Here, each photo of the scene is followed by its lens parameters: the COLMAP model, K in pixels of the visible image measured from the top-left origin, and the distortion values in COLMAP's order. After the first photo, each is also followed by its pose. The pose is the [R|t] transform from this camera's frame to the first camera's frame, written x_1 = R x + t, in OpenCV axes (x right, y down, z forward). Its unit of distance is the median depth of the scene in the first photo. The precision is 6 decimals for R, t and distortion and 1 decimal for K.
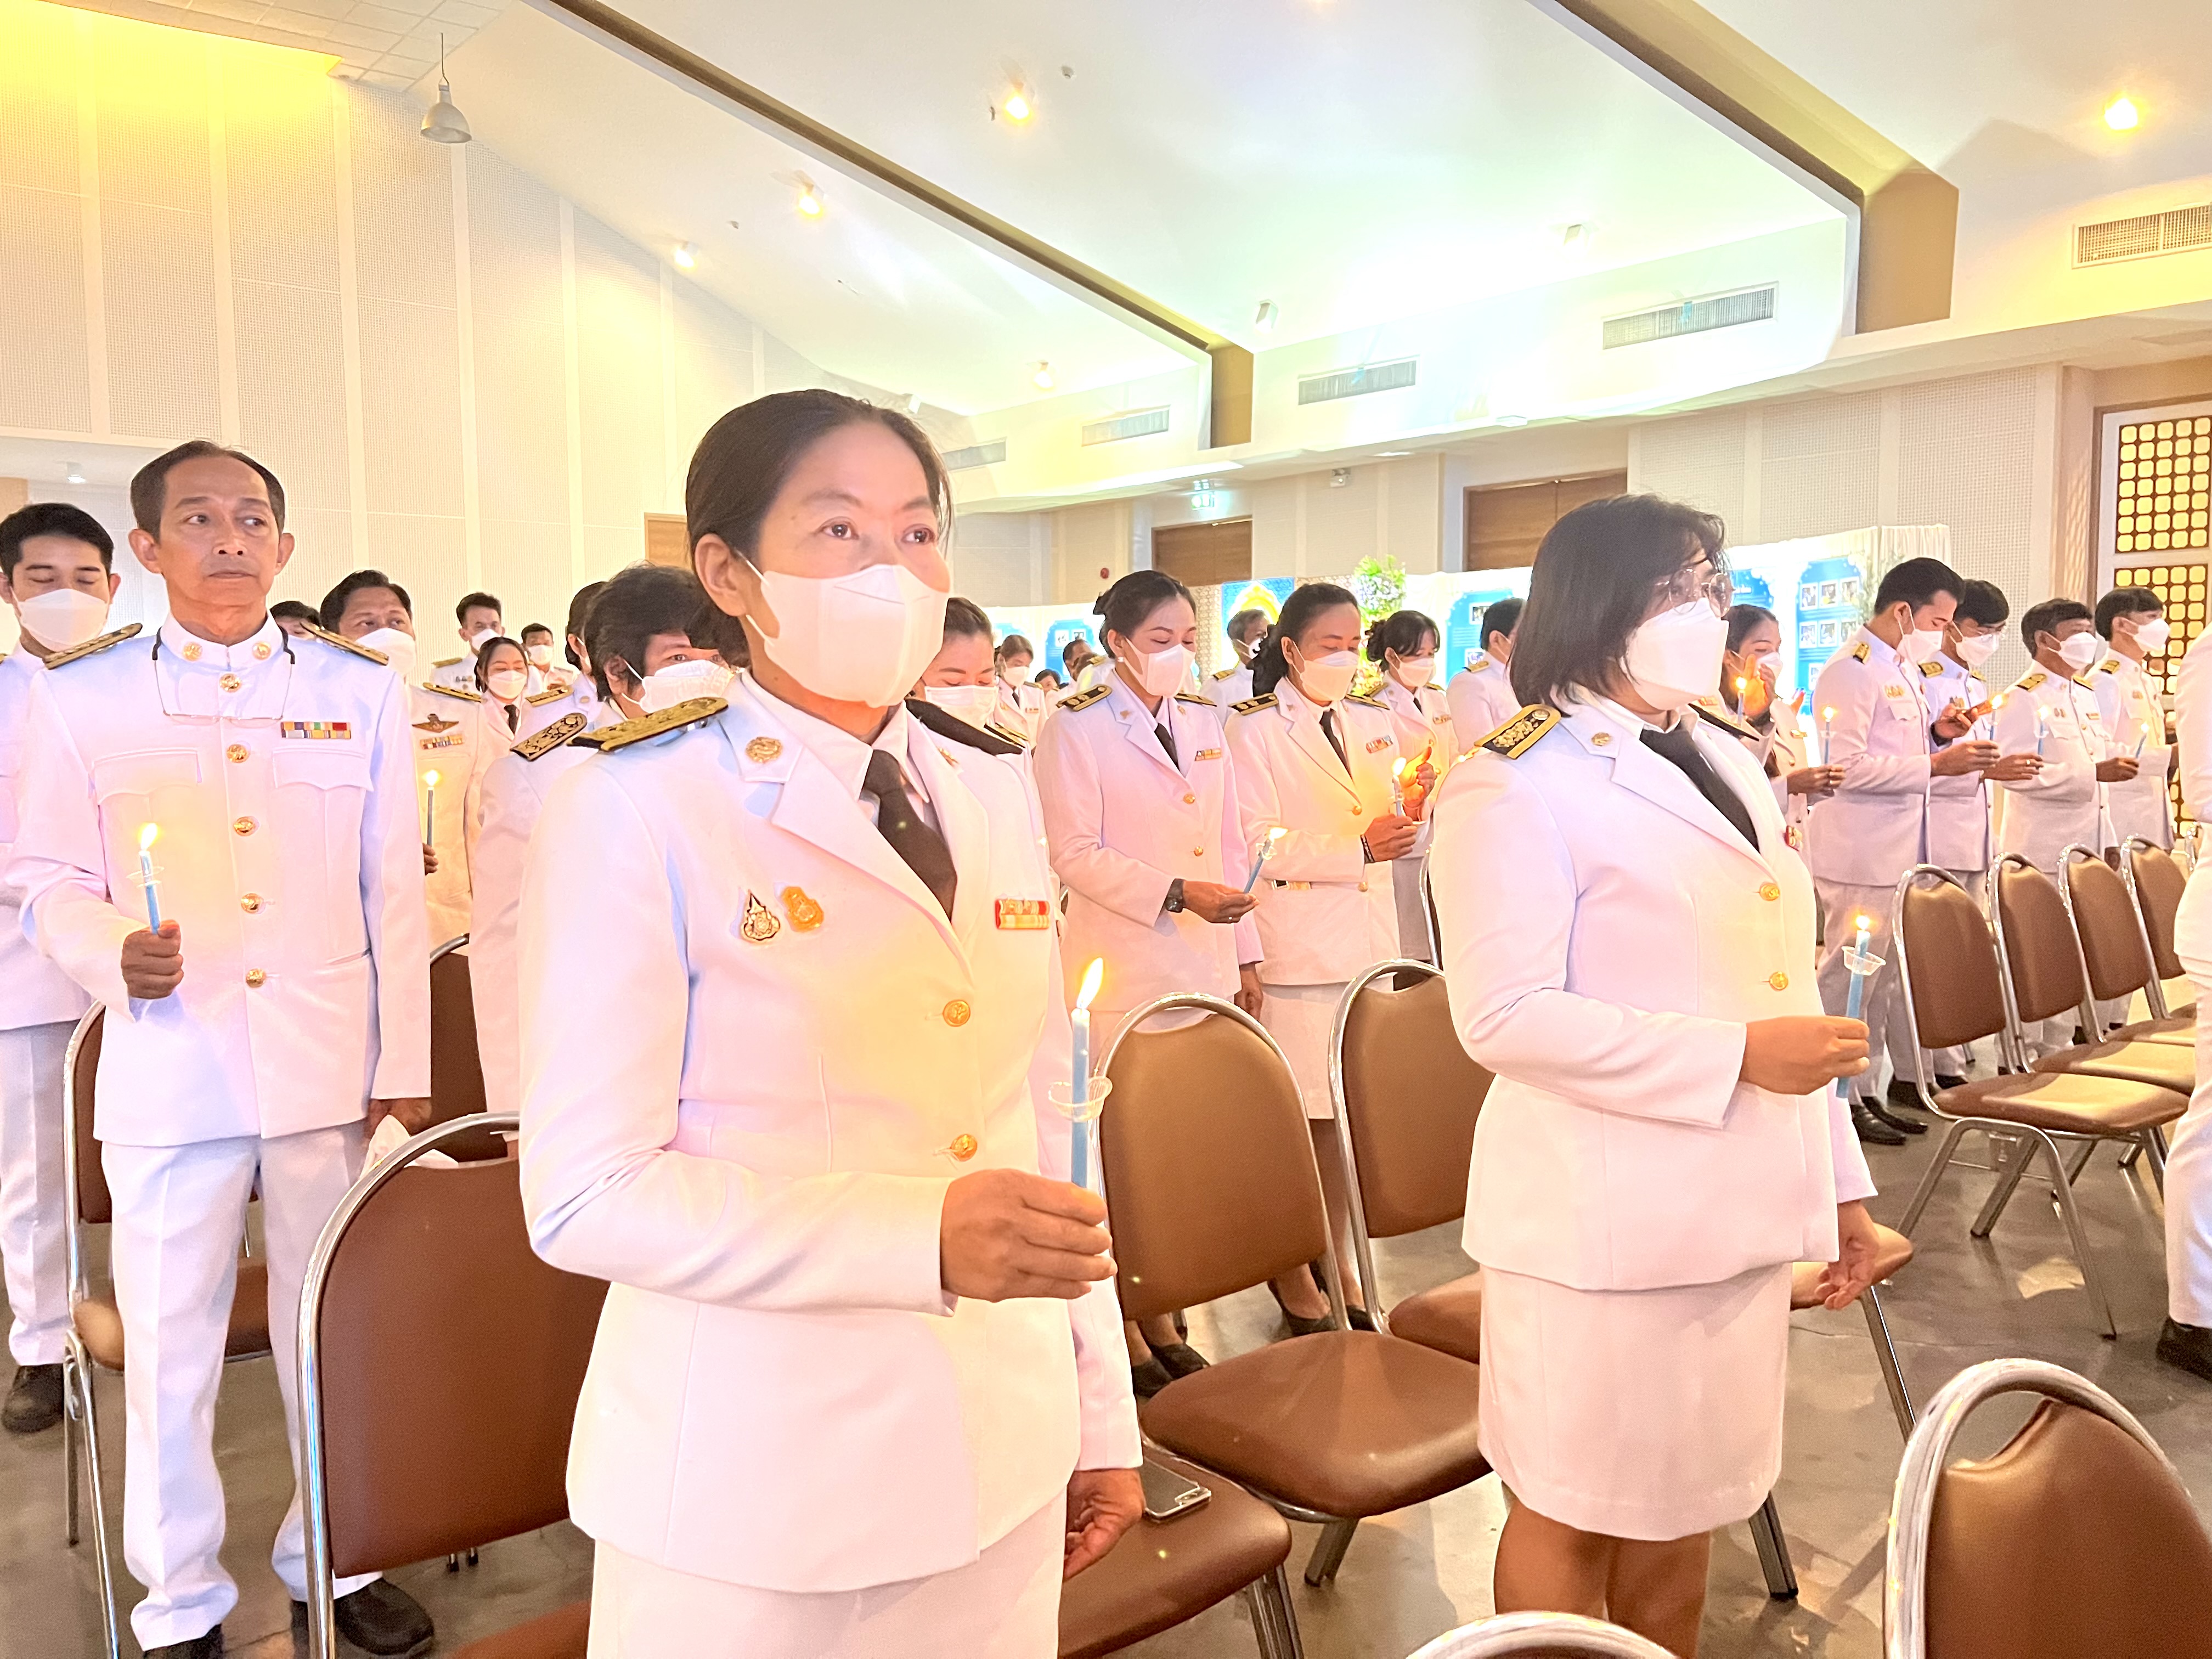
lens RADIAL K [[1693.7, 0, 1106.0], [0, 1693.7, 829.5], [0, 0, 1]] dist [0.051621, -0.054970]
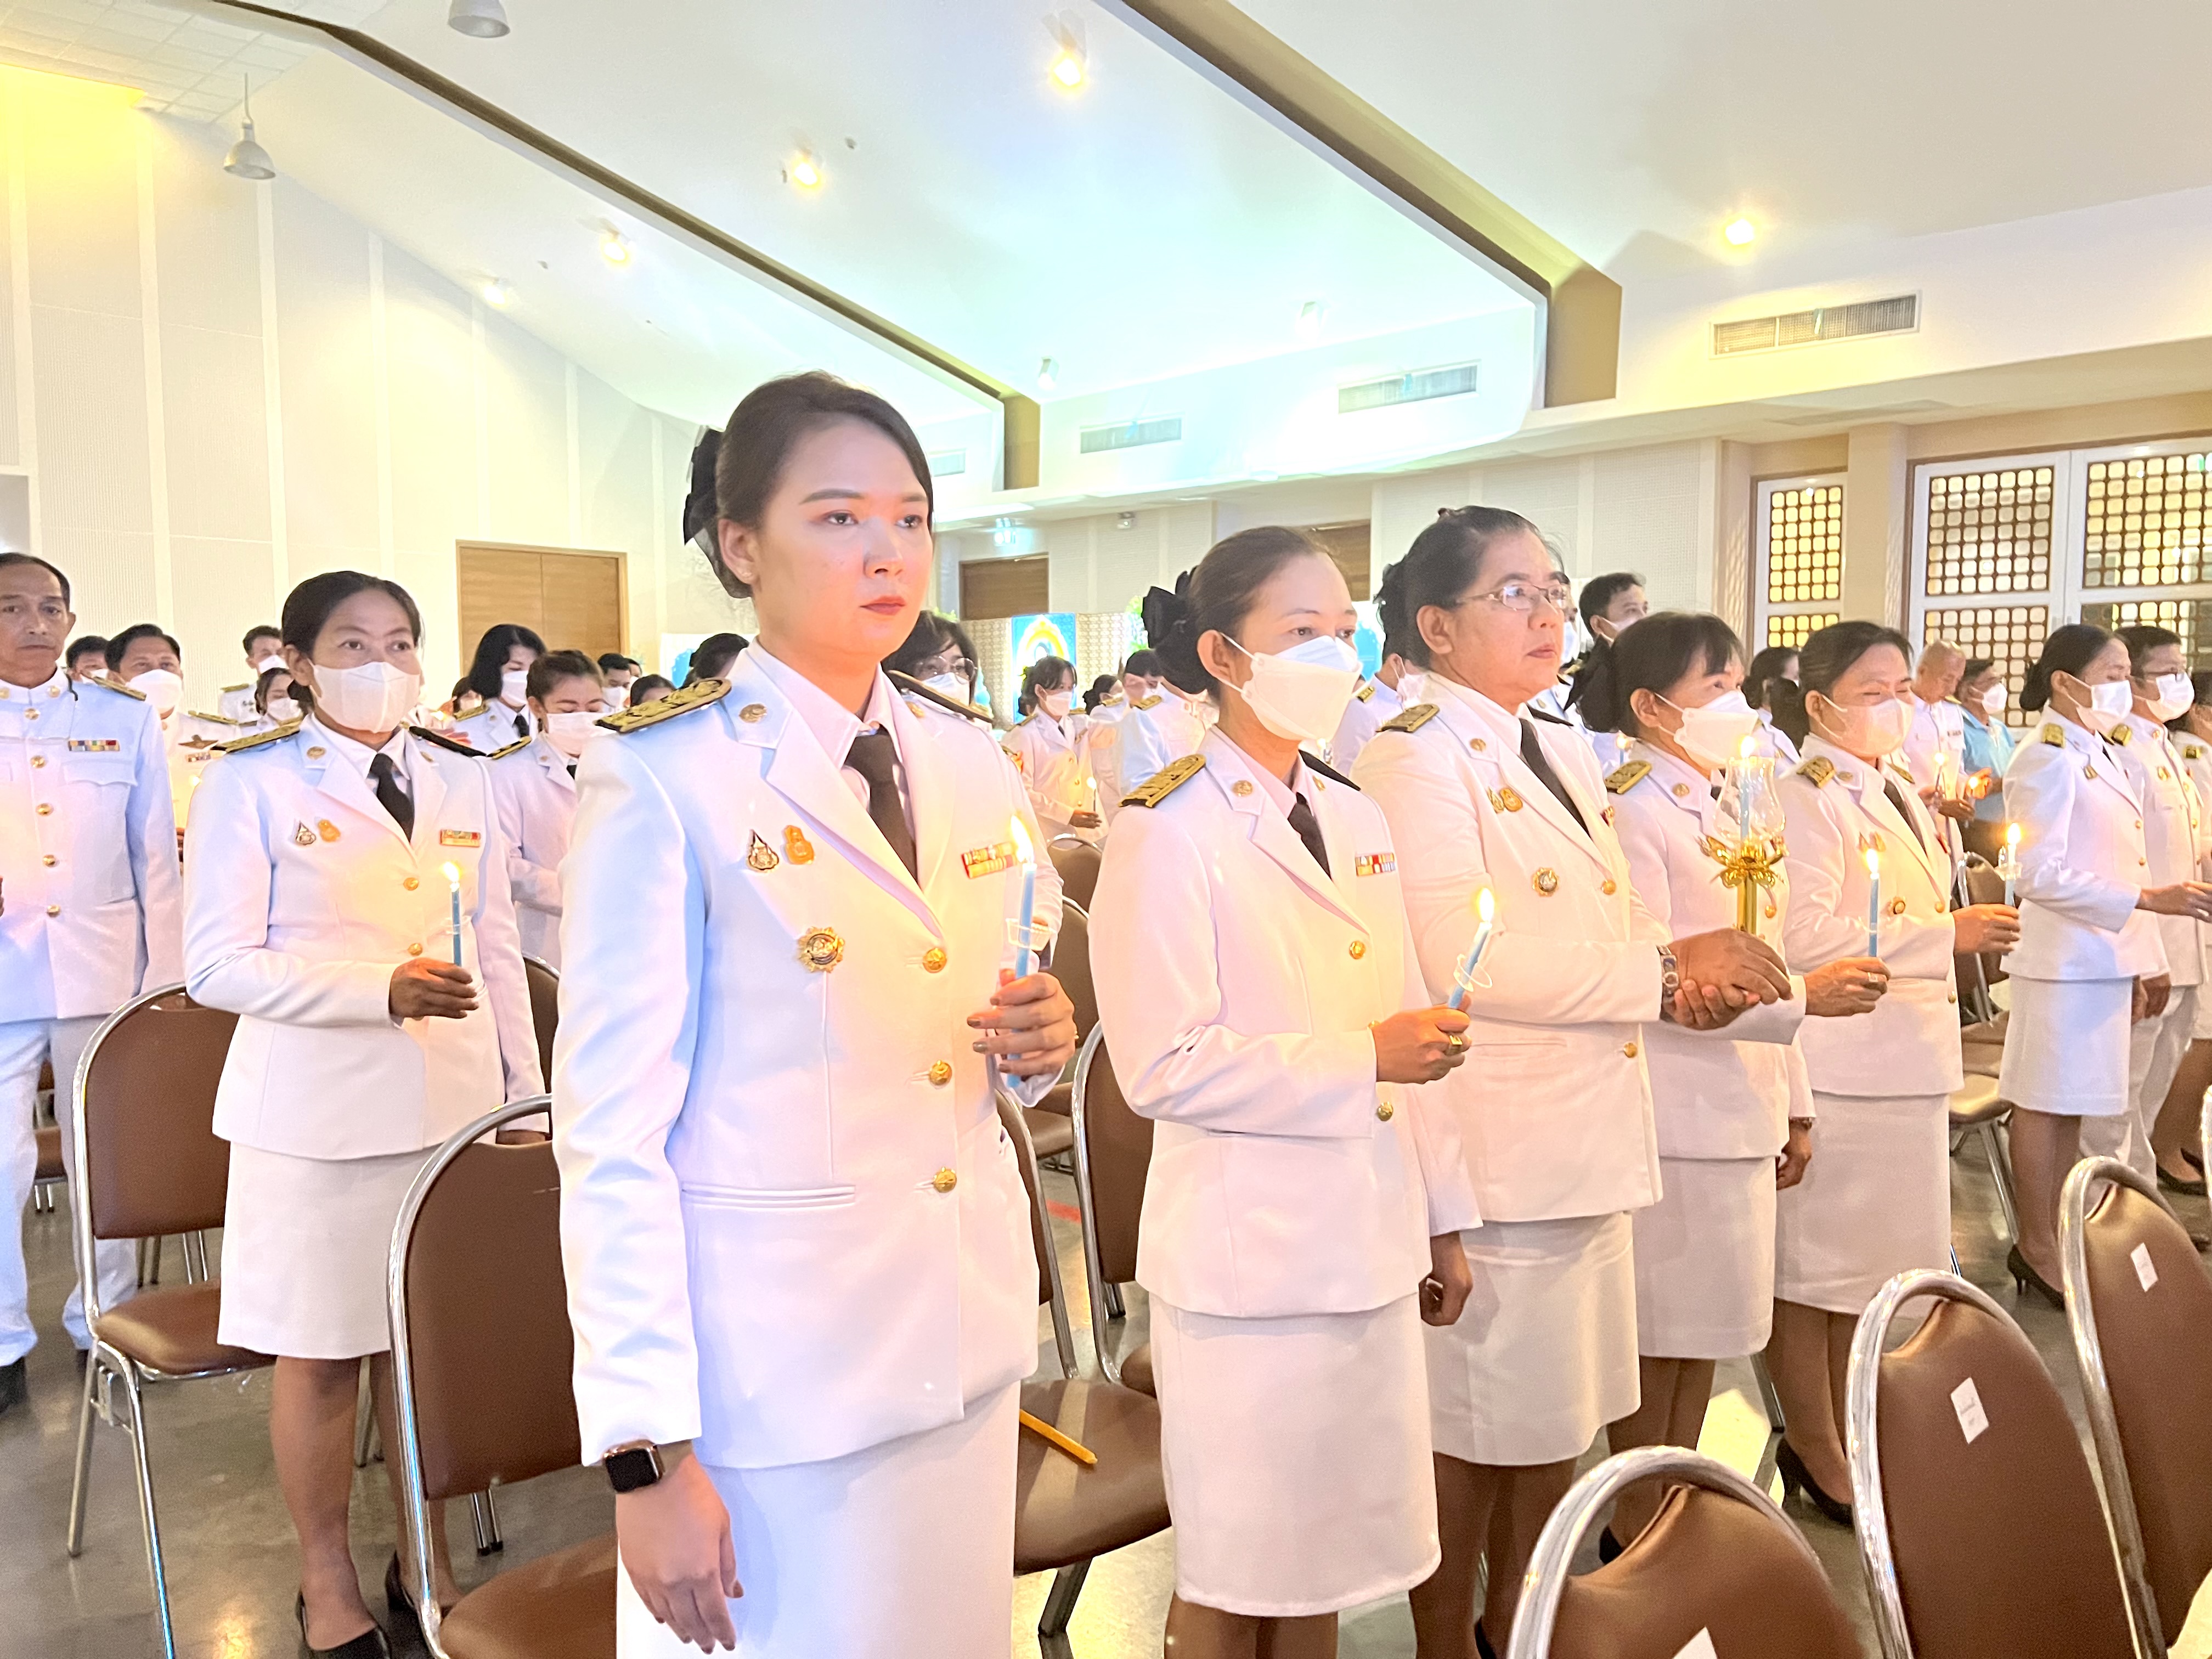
lens RADIAL K [[1658.9, 0, 1133.6], [0, 1658.9, 878.7], [0, 0, 1]] dist [0.054598, -0.058095]
pose [[0.994495, -0.003783, 0.104719, 0.046405], [0.002011, 0.999853, 0.017016, 0.005793], [-0.104768, -0.016712, 0.994356, -0.089997]]
